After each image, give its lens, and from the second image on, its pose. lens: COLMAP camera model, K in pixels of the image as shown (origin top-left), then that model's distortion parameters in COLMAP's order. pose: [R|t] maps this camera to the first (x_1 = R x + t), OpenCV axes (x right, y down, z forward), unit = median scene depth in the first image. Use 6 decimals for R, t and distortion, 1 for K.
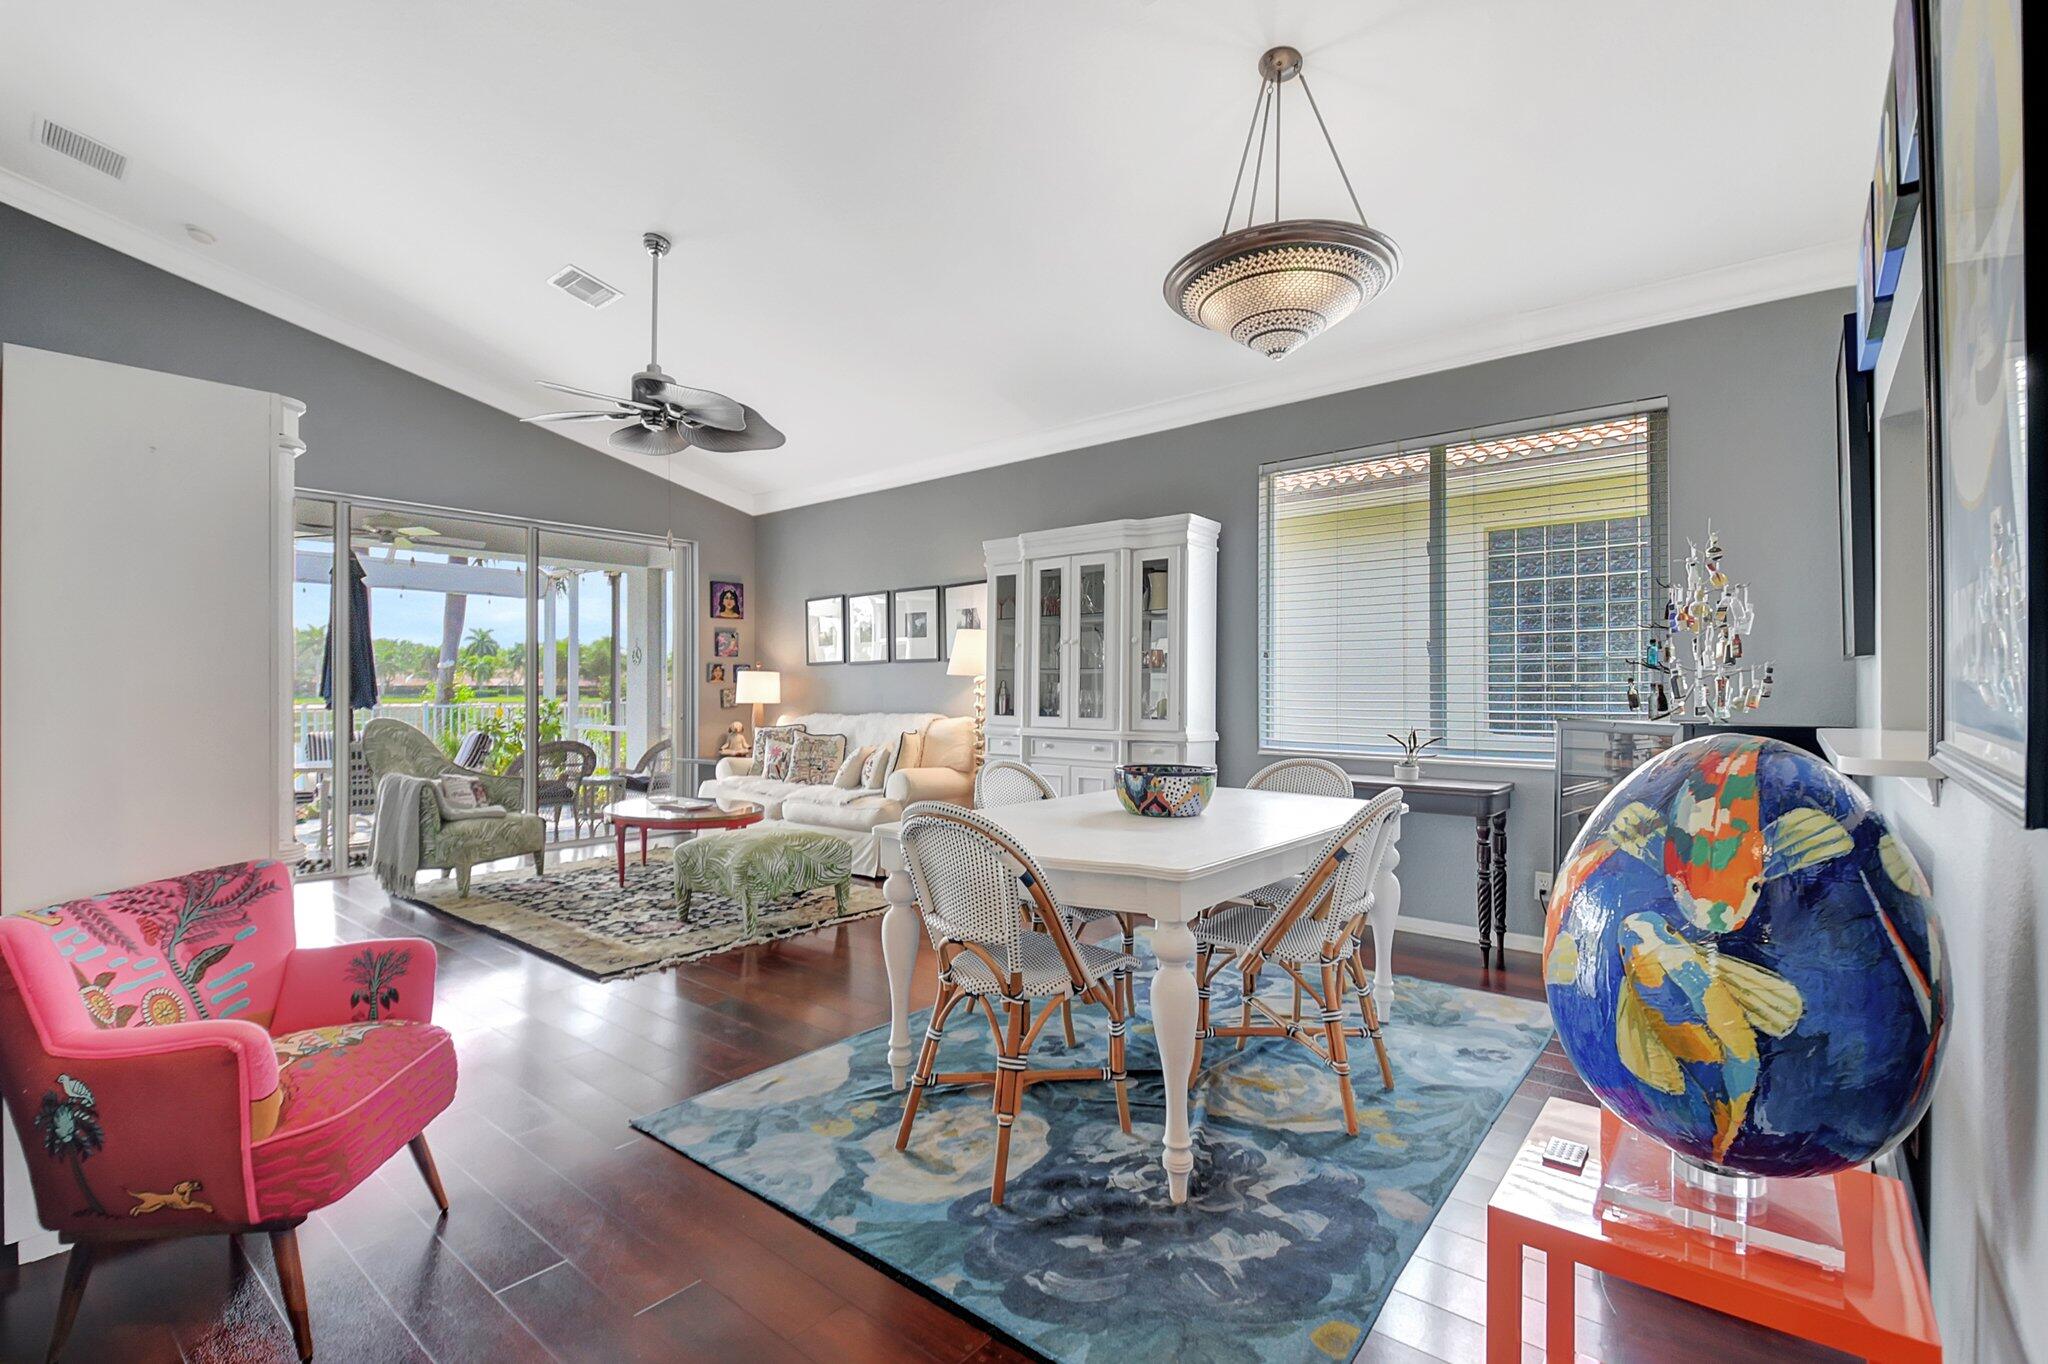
lens RADIAL K [[927.2, 0, 1019.8], [0, 927.2, 678.7], [0, 0, 1]] dist [-0.001682, -0.000174]
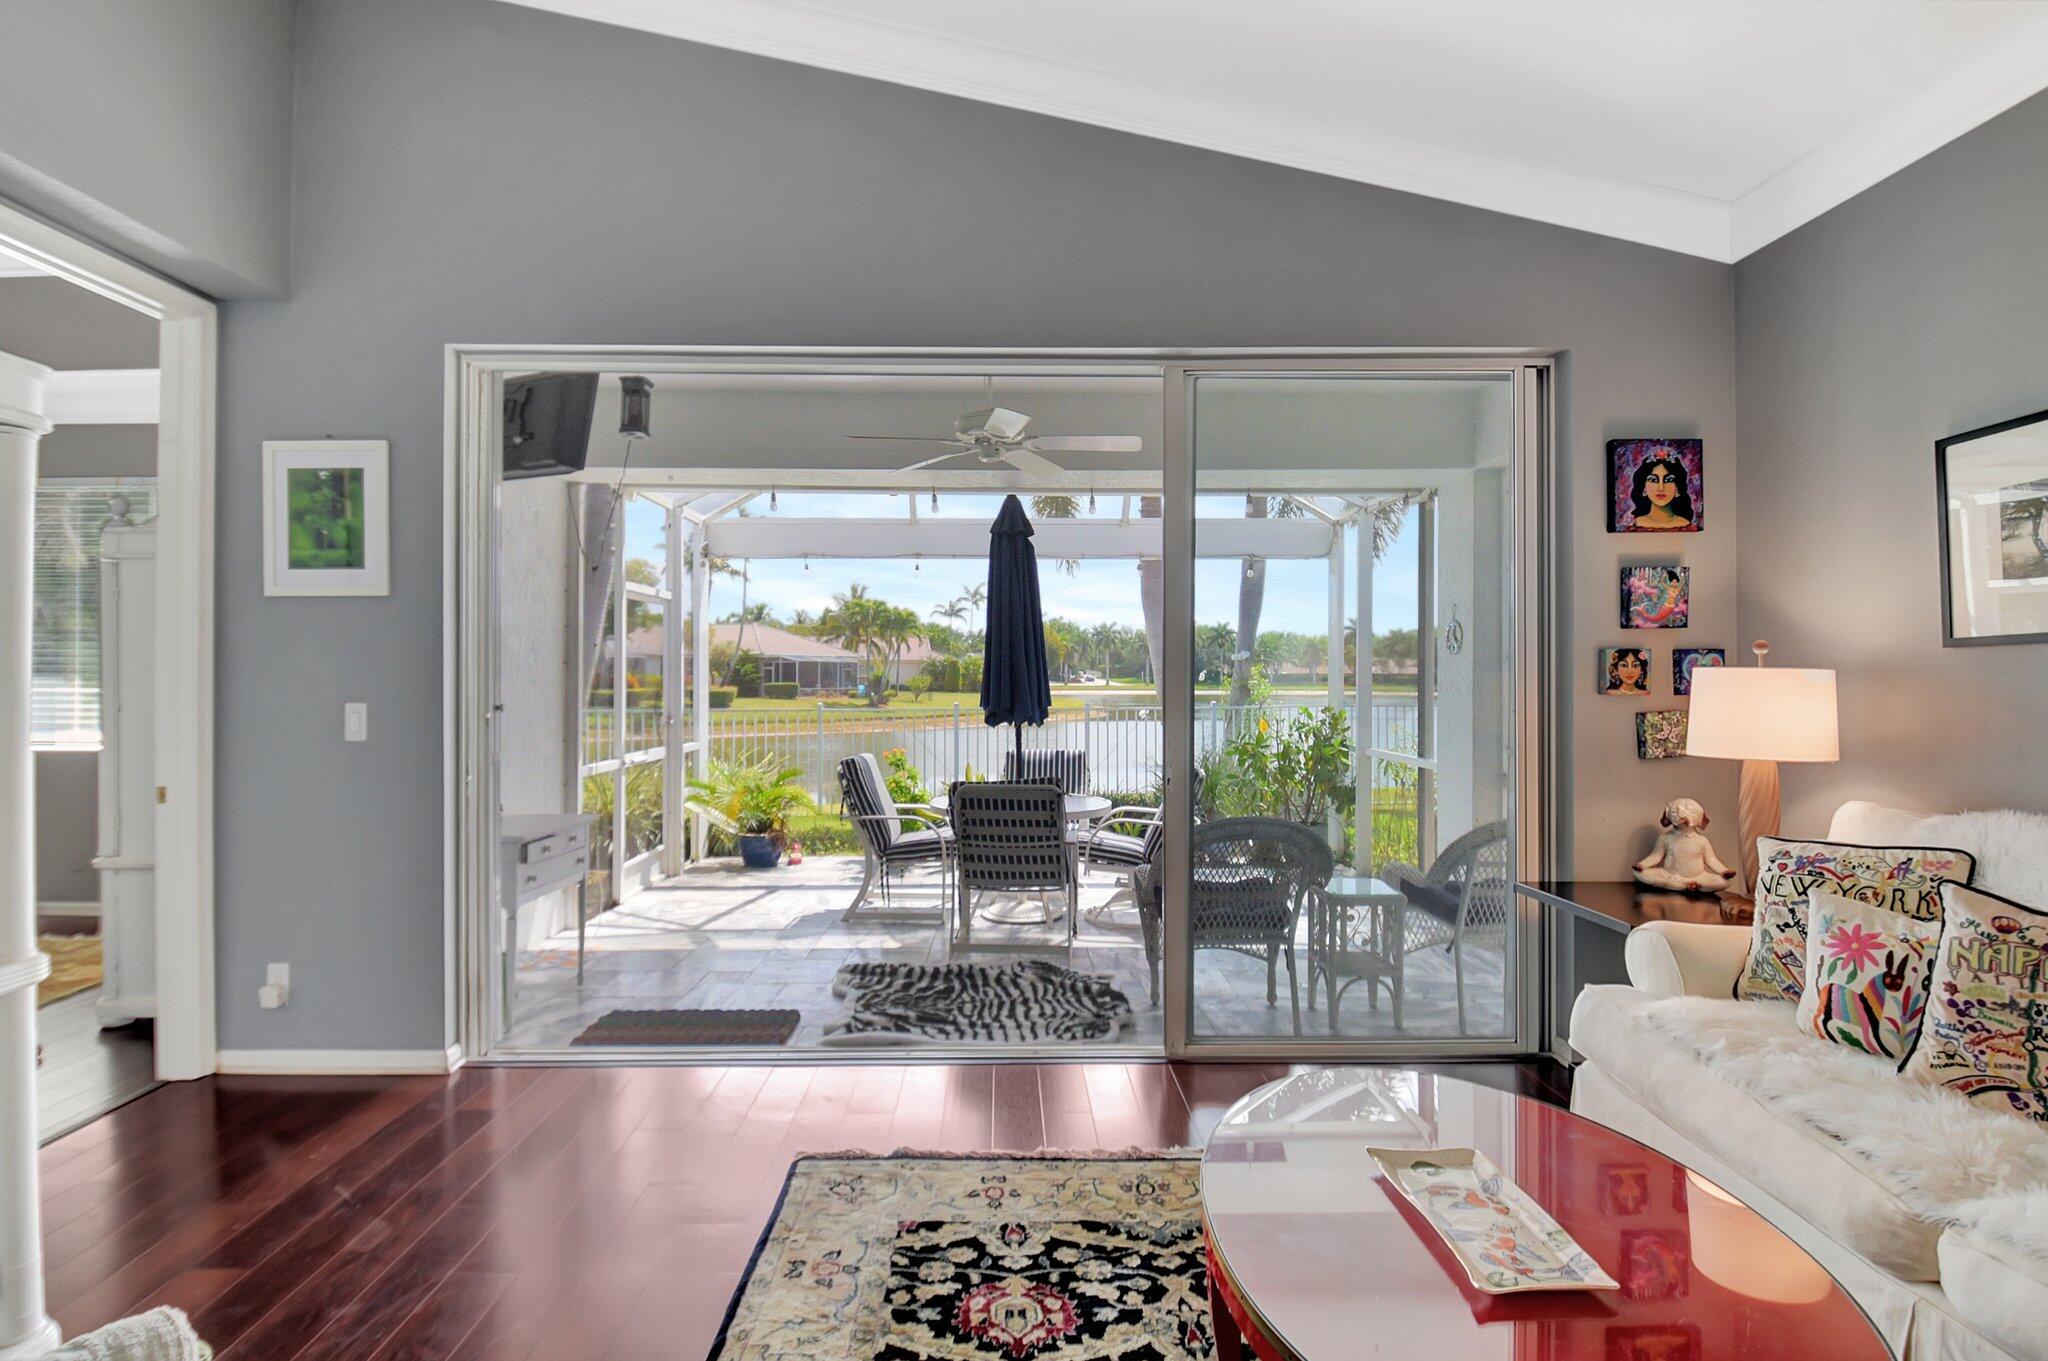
lens RADIAL K [[981.0, 0, 1017.9], [0, 981.0, 671.7], [0, 0, 1]] dist [-0.003059, -0.001991]
pose [[0.649403, -0.000908, -0.760444, -0.178254], [0.005127, 0.999982, 0.003184, -0.008646], [0.760428, -0.005966, 0.649395, 0.532600]]
